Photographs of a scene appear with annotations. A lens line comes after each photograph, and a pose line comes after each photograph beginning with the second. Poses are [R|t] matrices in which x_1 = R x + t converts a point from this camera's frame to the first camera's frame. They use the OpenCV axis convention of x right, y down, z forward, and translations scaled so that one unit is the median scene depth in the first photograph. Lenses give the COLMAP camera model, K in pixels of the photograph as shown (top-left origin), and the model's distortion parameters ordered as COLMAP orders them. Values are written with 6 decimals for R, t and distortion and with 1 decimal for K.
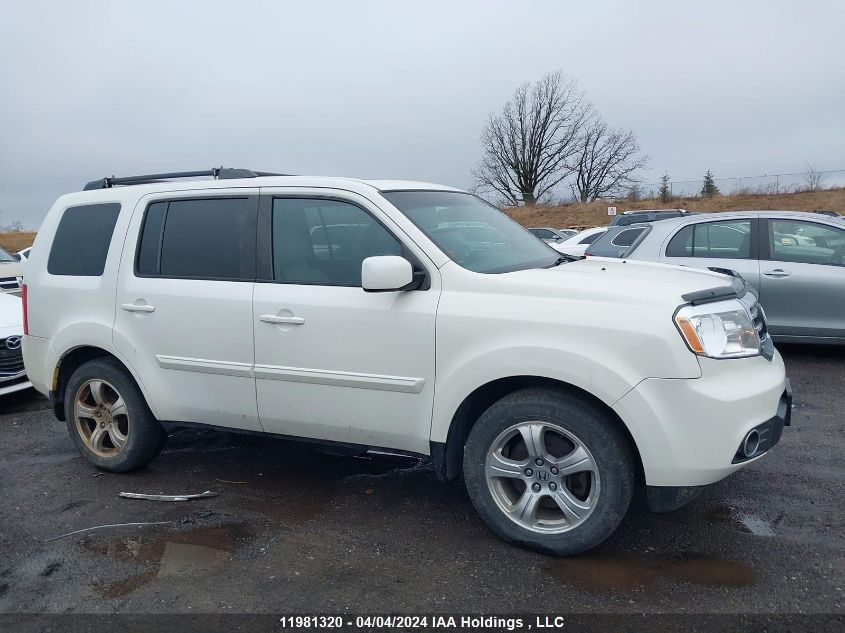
lens RADIAL K [[676.2, 0, 421.6], [0, 676.2, 313.9], [0, 0, 1]] dist [0.032161, -0.014748]
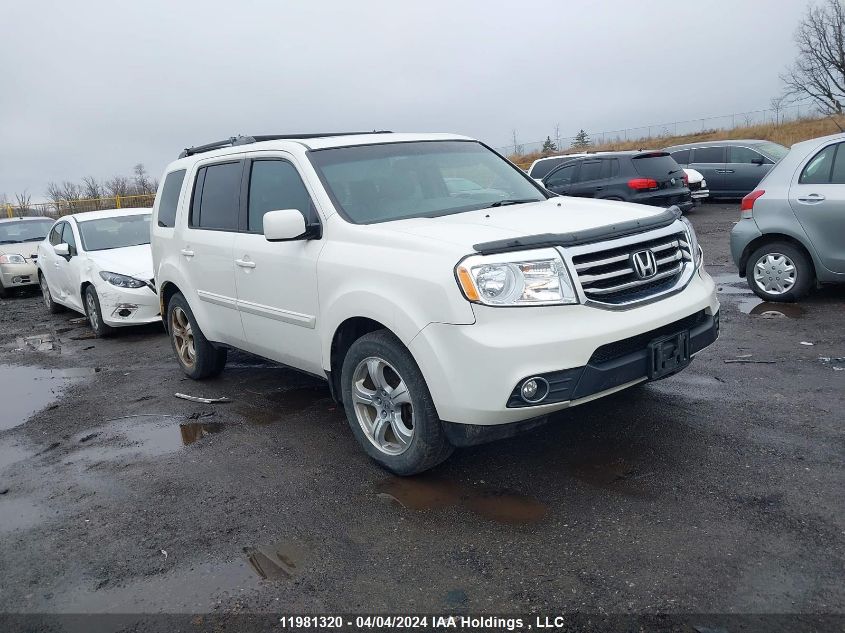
lens RADIAL K [[676.2, 0, 425.4], [0, 676.2, 314.7], [0, 0, 1]] dist [0.032161, -0.014748]
pose [[0.911649, 0.034832, -0.409491, 0.596106], [0.007013, 0.994938, 0.100244, -0.020423], [0.410910, -0.094260, 0.906790, 0.014678]]
